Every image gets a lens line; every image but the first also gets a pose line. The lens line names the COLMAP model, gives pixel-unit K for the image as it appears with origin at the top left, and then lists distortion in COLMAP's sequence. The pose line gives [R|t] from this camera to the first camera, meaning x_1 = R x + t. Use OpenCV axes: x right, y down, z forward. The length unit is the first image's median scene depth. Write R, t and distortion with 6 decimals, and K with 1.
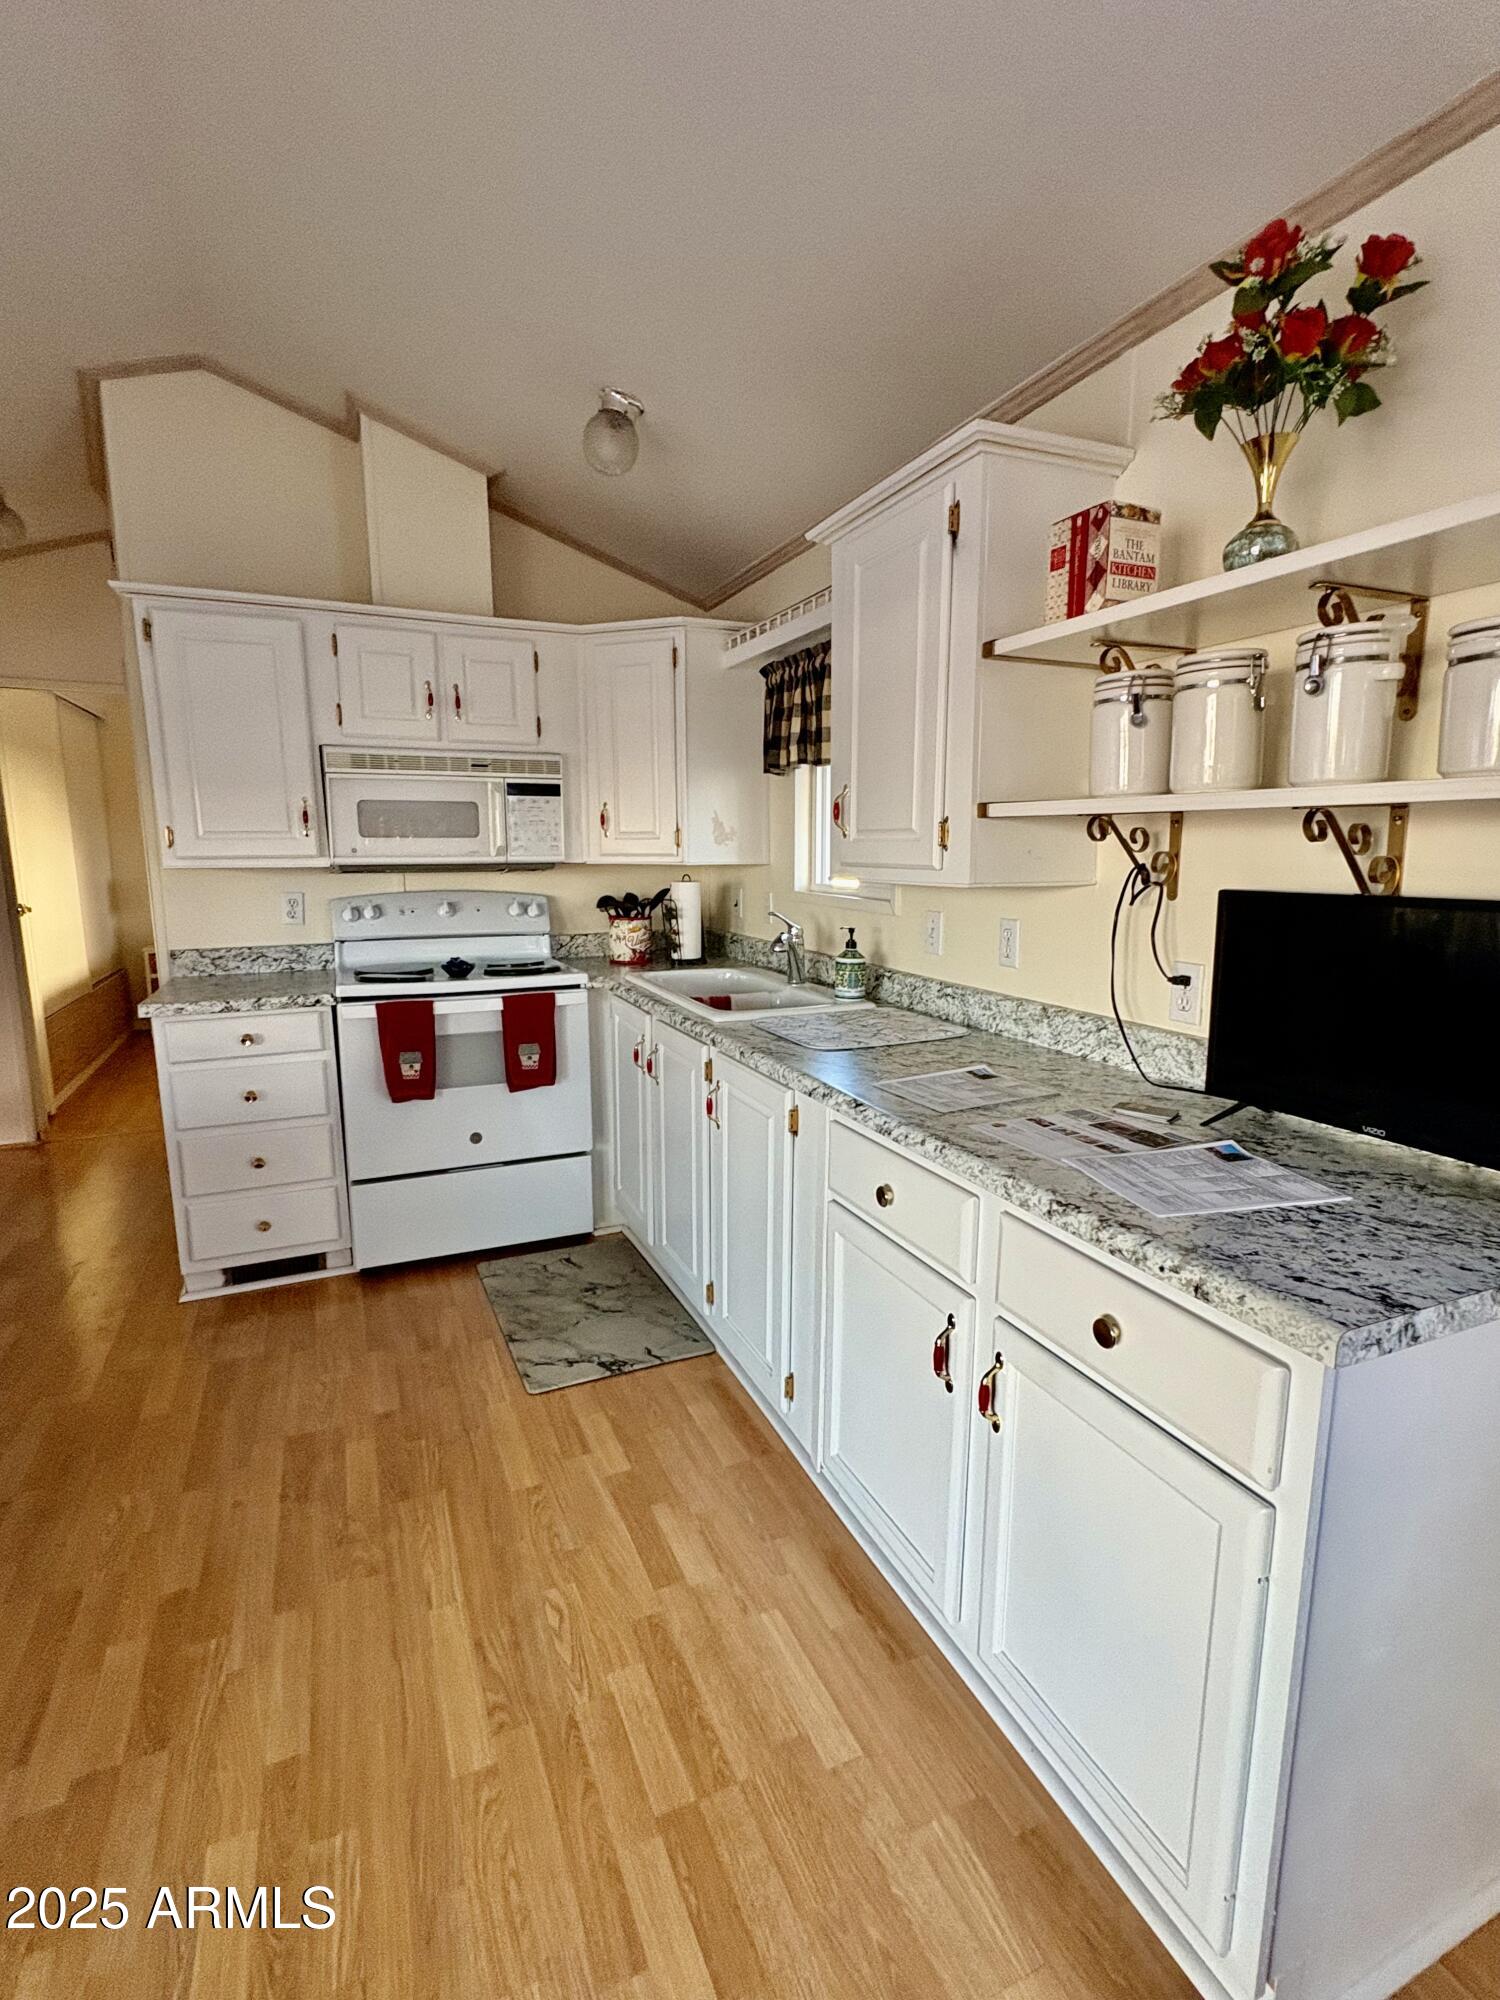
lens RADIAL K [[939.6, 0, 750.0], [0, 939.6, 1000.0], [0, 0, 1]] dist [-0.000024, 0.000123]
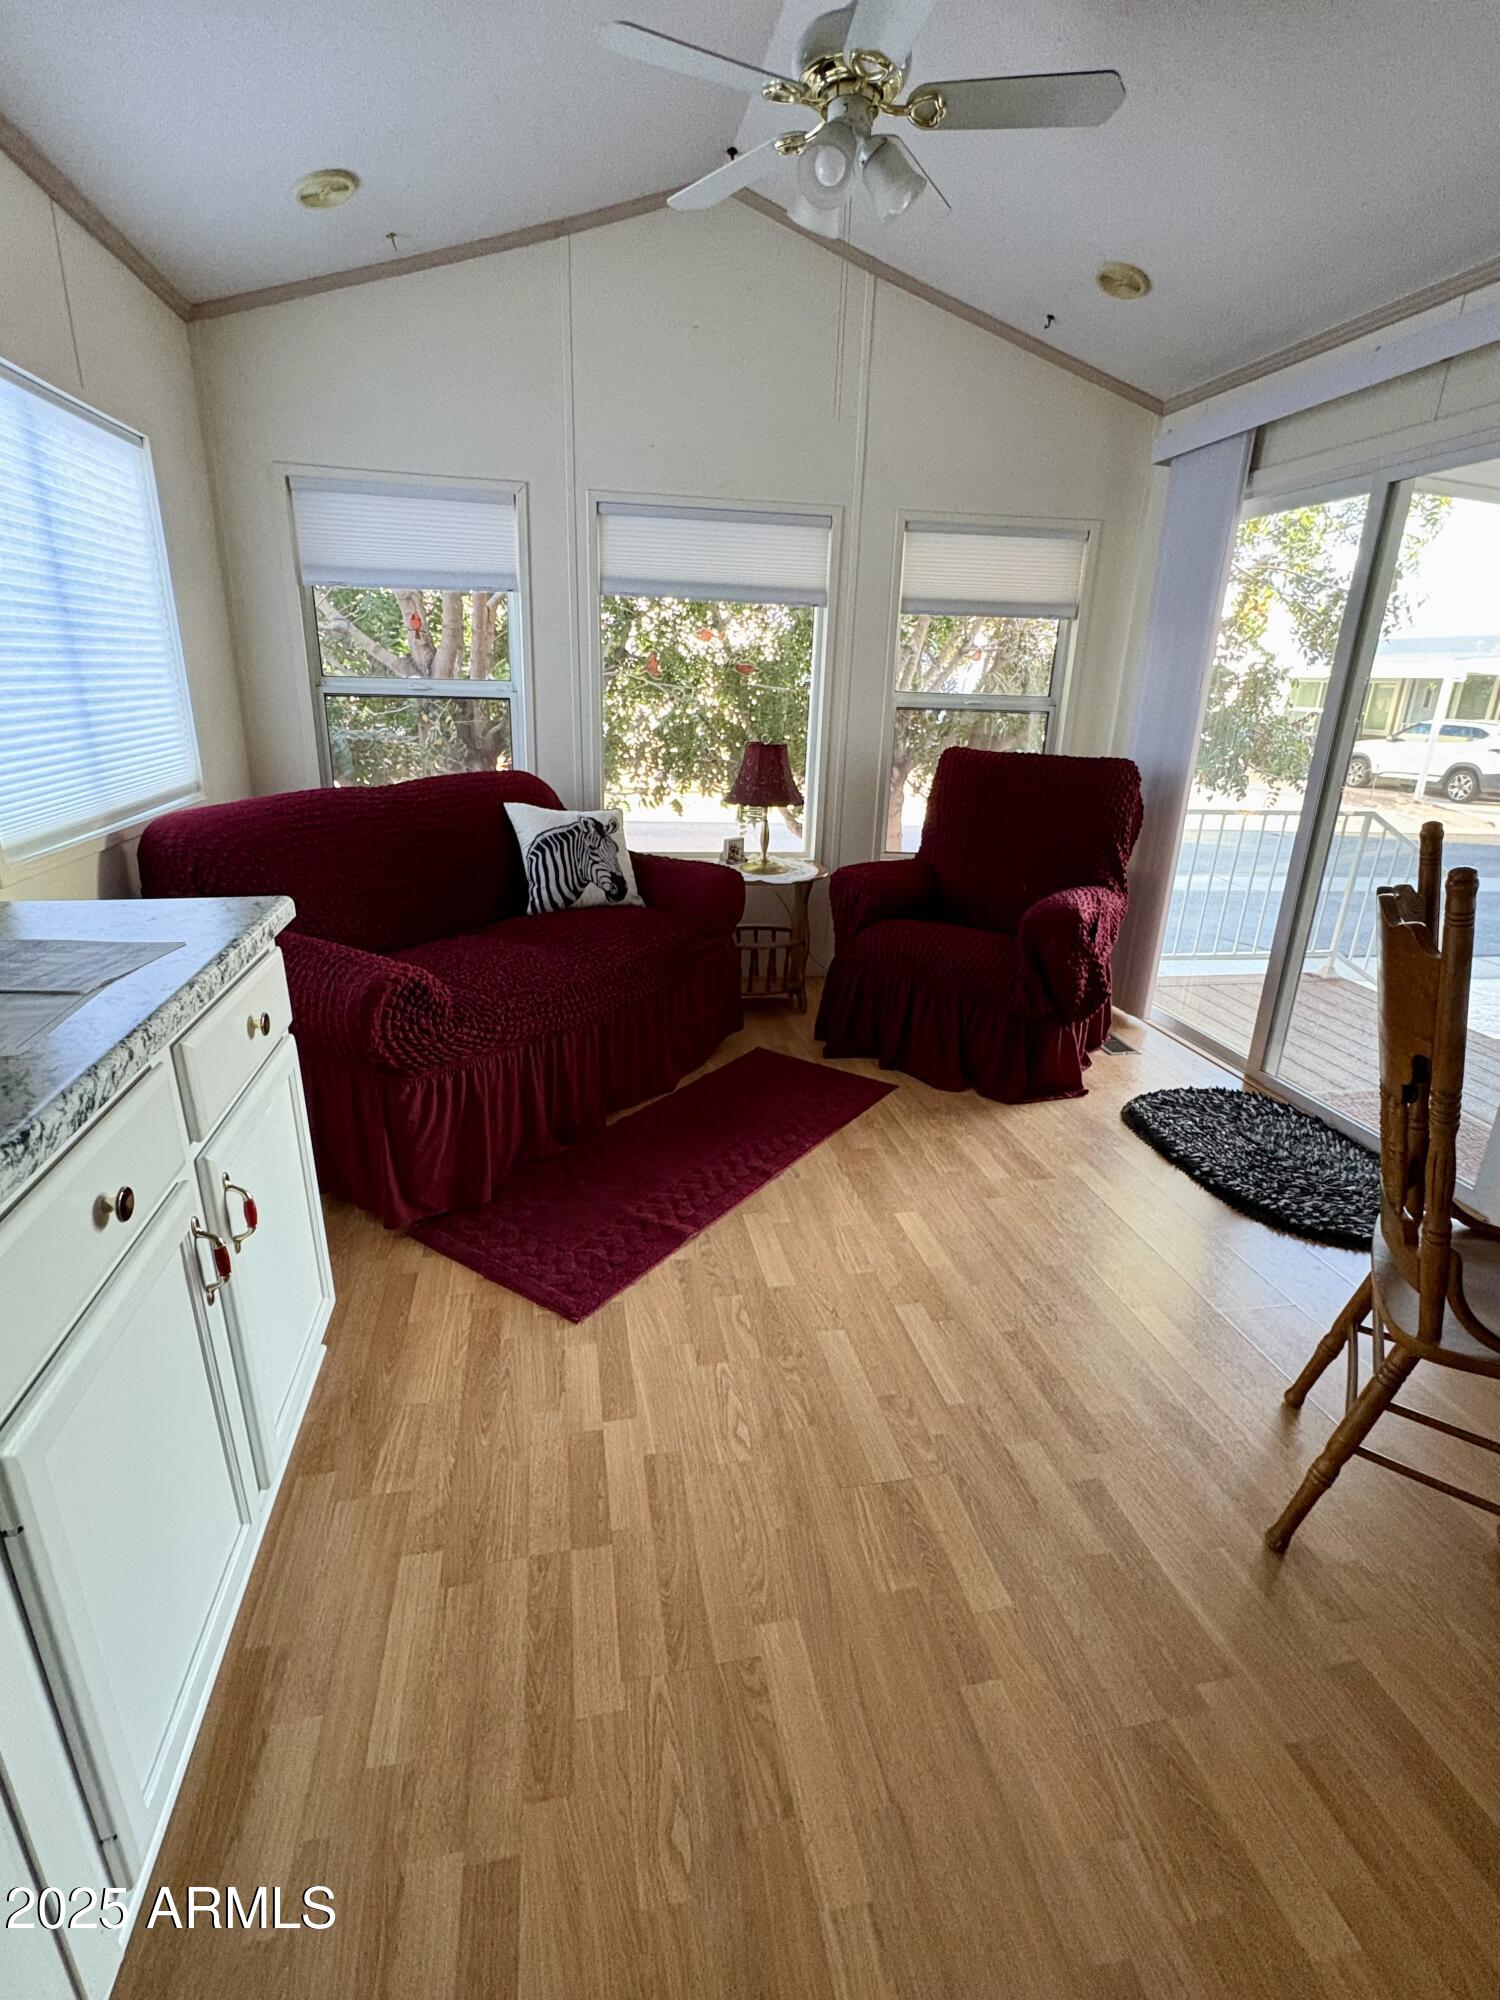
lens RADIAL K [[939.6, 0, 750.0], [0, 939.6, 1000.0], [0, 0, 1]] dist [-0.000024, 0.000123]
pose [[-0.975397, -0.096259, 0.198328, -0.397858], [0.009069, 0.881355, 0.472368, -0.206161], [-0.220267, 0.462546, -0.858798, 1.542987]]
